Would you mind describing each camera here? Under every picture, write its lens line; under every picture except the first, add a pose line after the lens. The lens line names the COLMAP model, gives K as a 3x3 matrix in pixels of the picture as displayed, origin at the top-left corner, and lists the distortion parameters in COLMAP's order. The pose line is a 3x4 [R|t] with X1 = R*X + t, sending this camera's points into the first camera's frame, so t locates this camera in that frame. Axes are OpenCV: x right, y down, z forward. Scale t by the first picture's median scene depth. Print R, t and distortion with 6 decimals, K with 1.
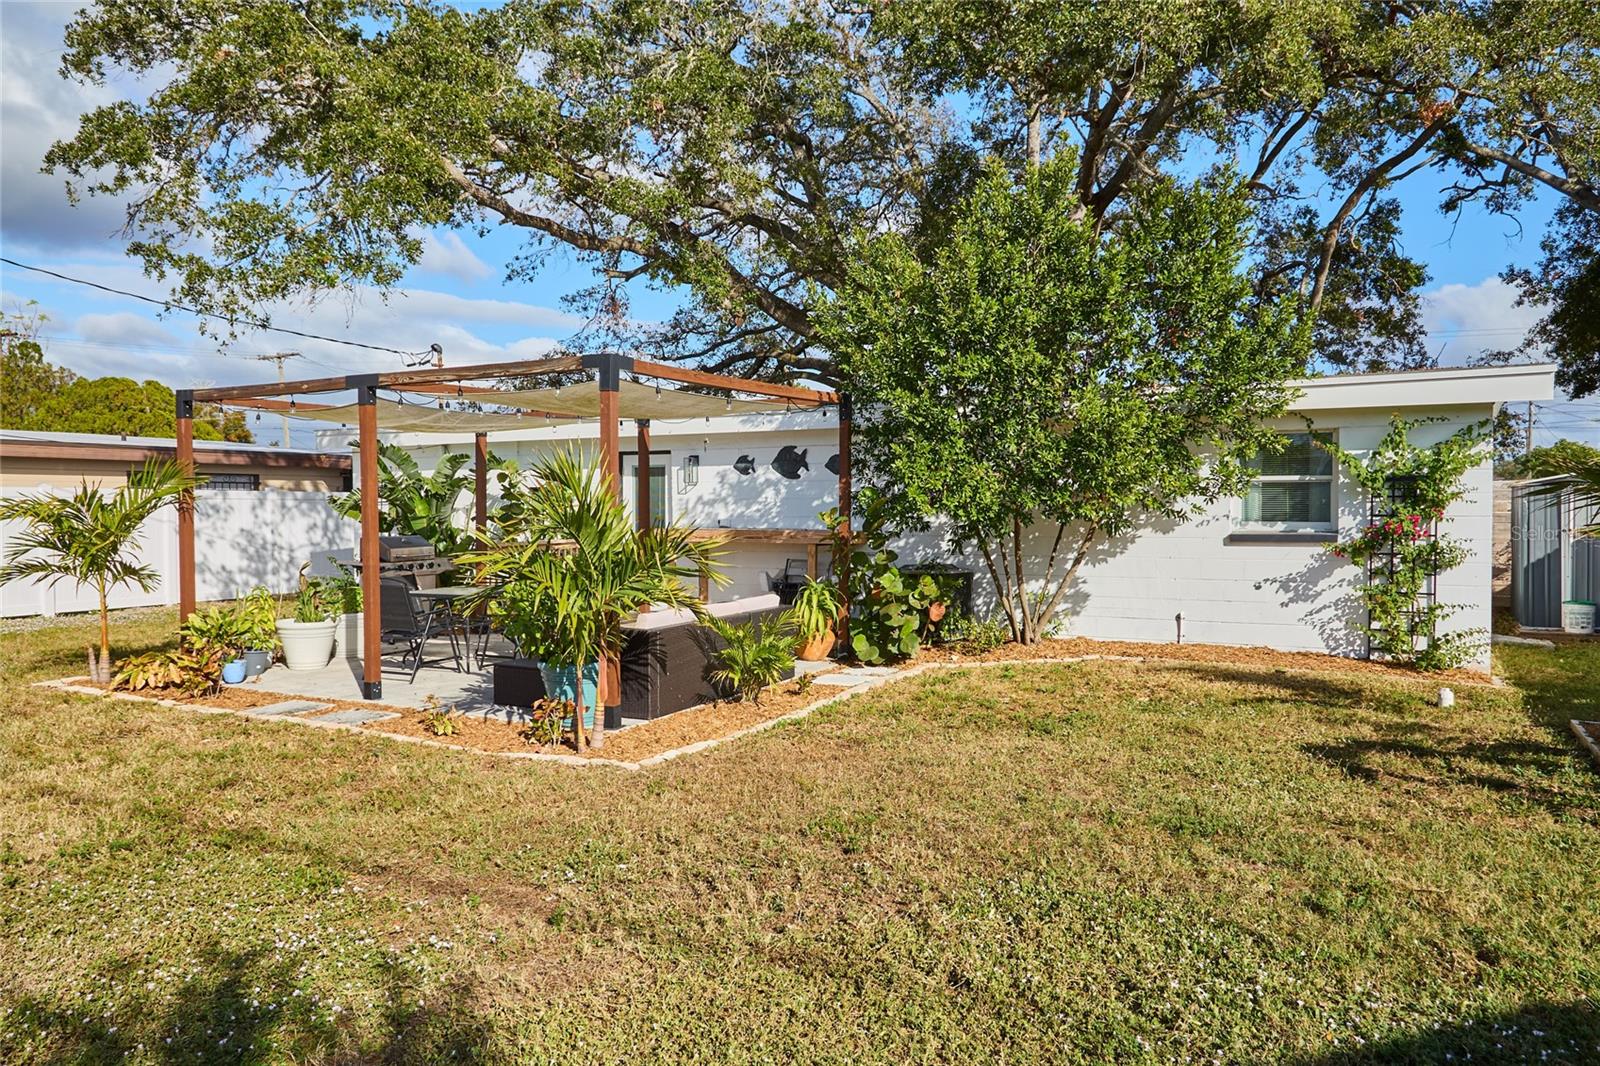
lens RADIAL K [[1104.0, 0, 796.4], [0, 1104.0, 549.4], [0, 0, 1]] dist [0.010250, -0.009845]
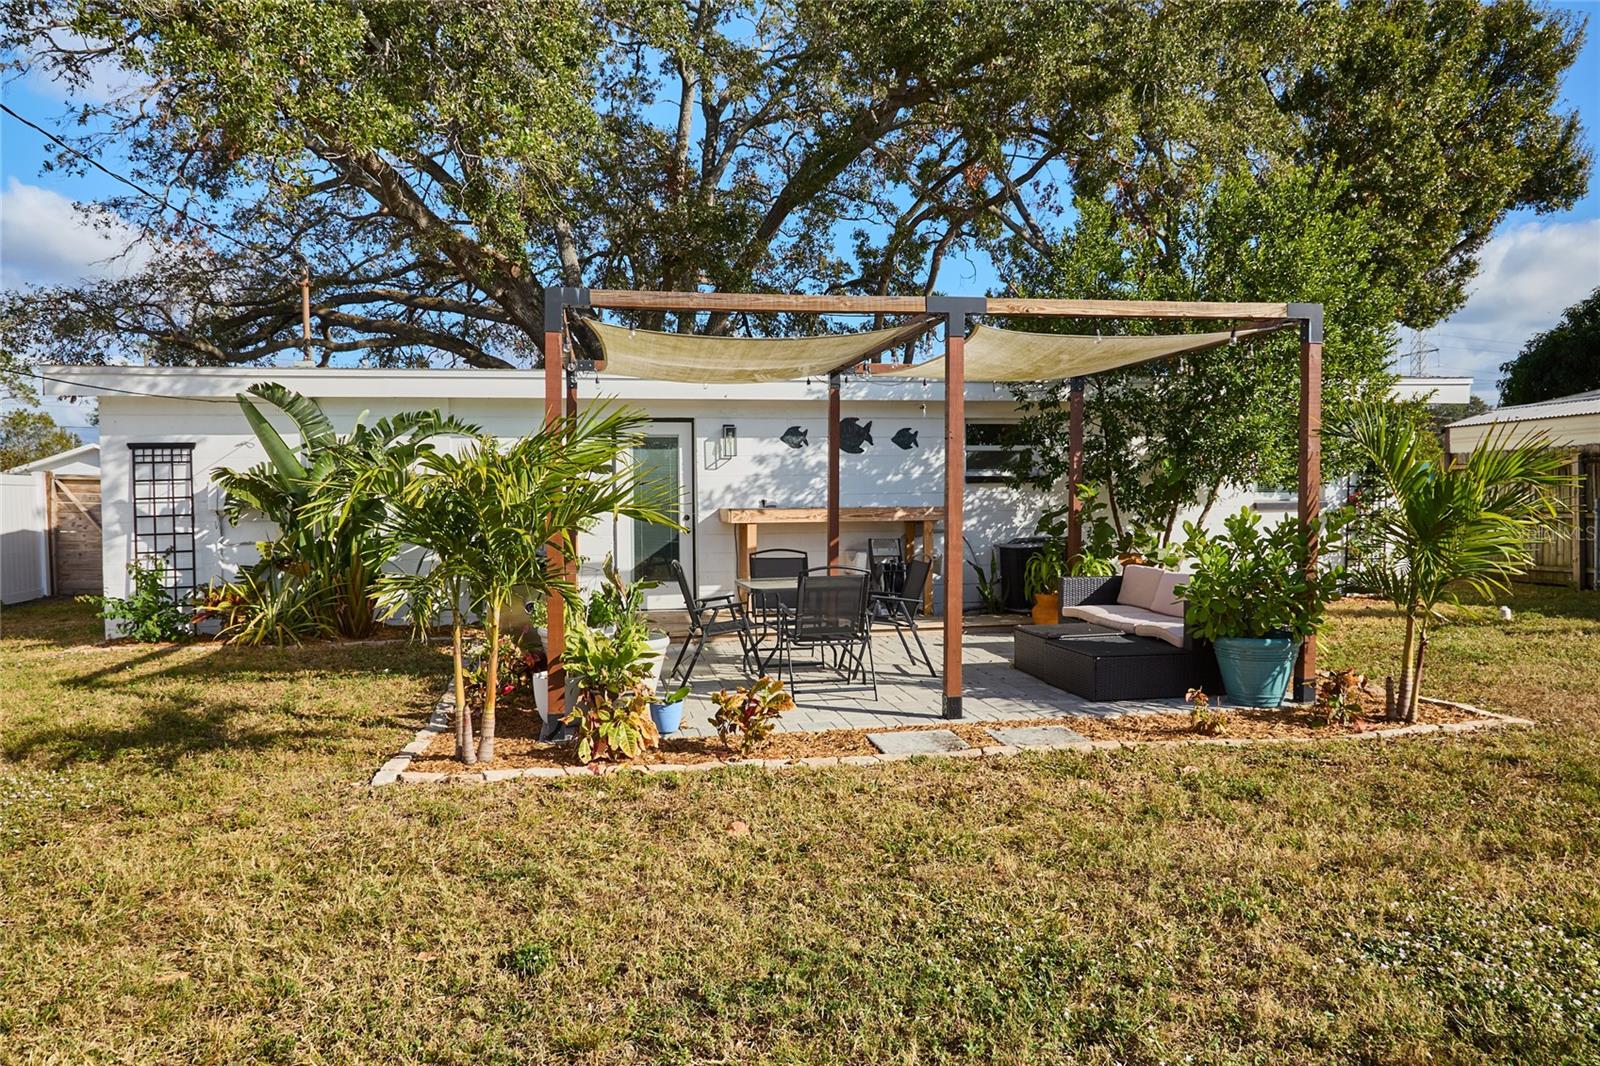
lens RADIAL K [[1104.0, 0, 795.5], [0, 1104.0, 538.7], [0, 0, 1]] dist [0.010250, -0.009845]
pose [[0.772040, -0.029629, 0.634882, -0.684397], [0.033582, 0.999419, 0.005804, 0.001050], [-0.634686, 0.016840, 0.772587, 0.337881]]
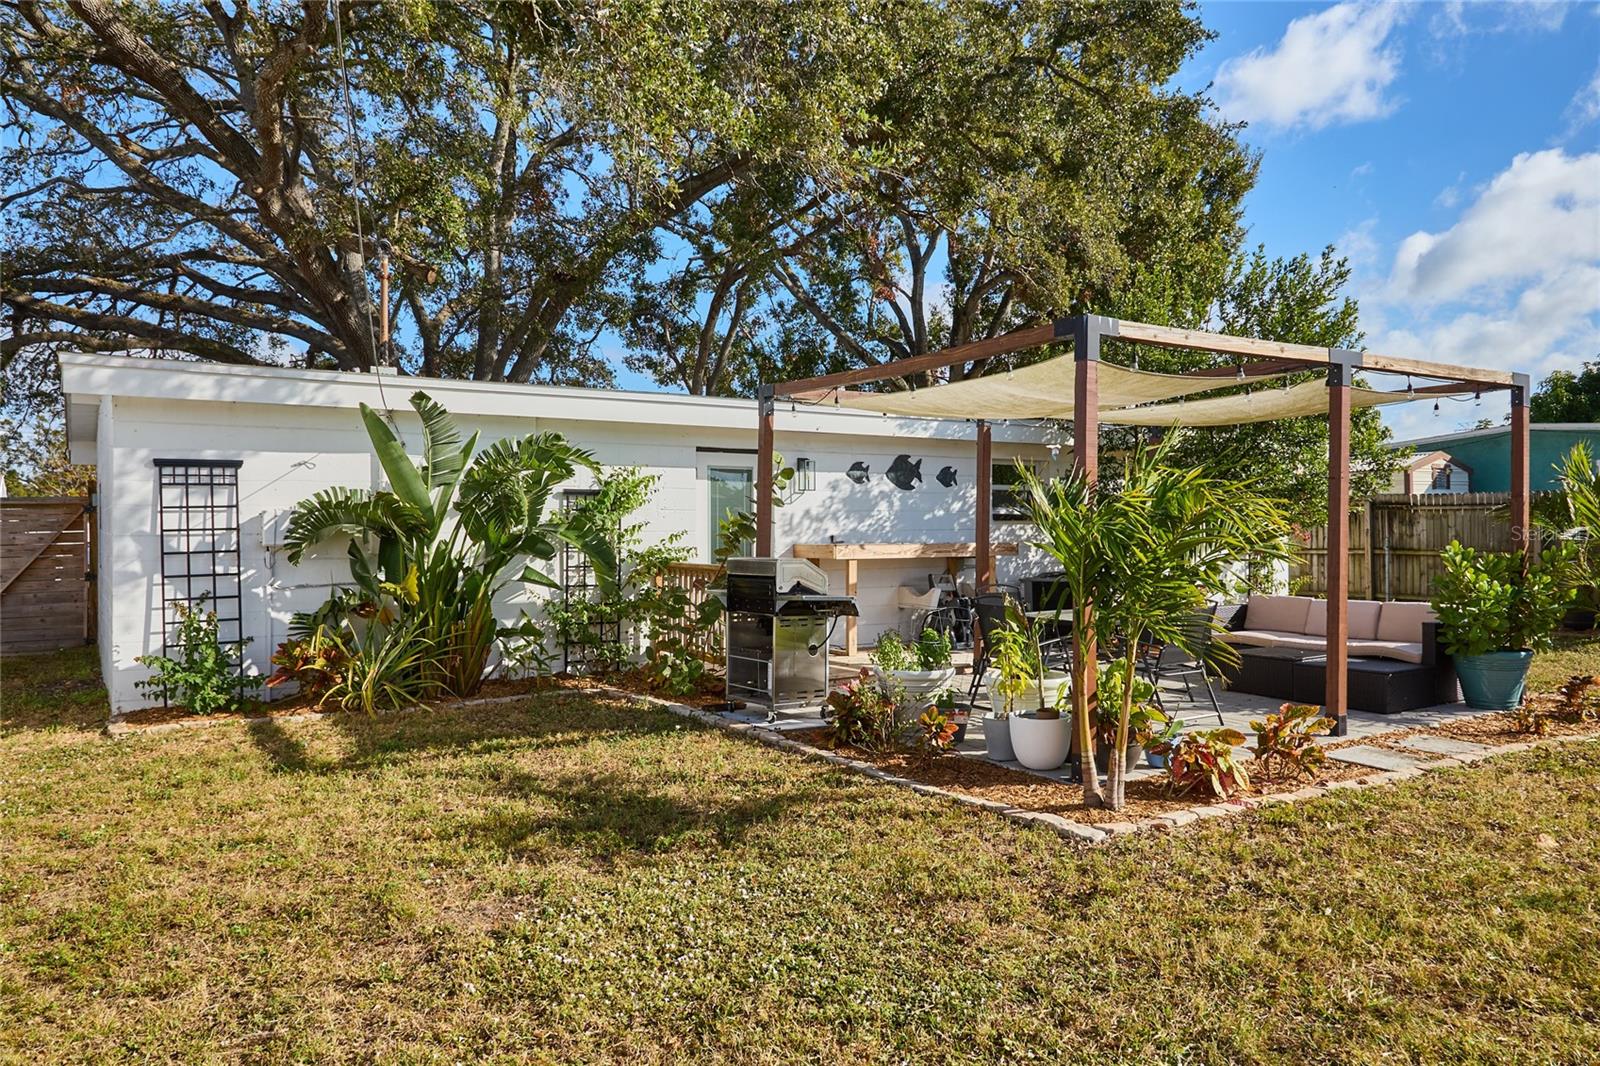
lens RADIAL K [[1104.0, 0, 801.5], [0, 1104.0, 532.0], [0, 0, 1]] dist [0.010250, -0.009845]
pose [[0.476730, -0.000919, 0.879049, -0.945027], [0.037646, 0.999103, -0.019371, -0.014084], [-0.878243, 0.042327, 0.476338, 0.680064]]
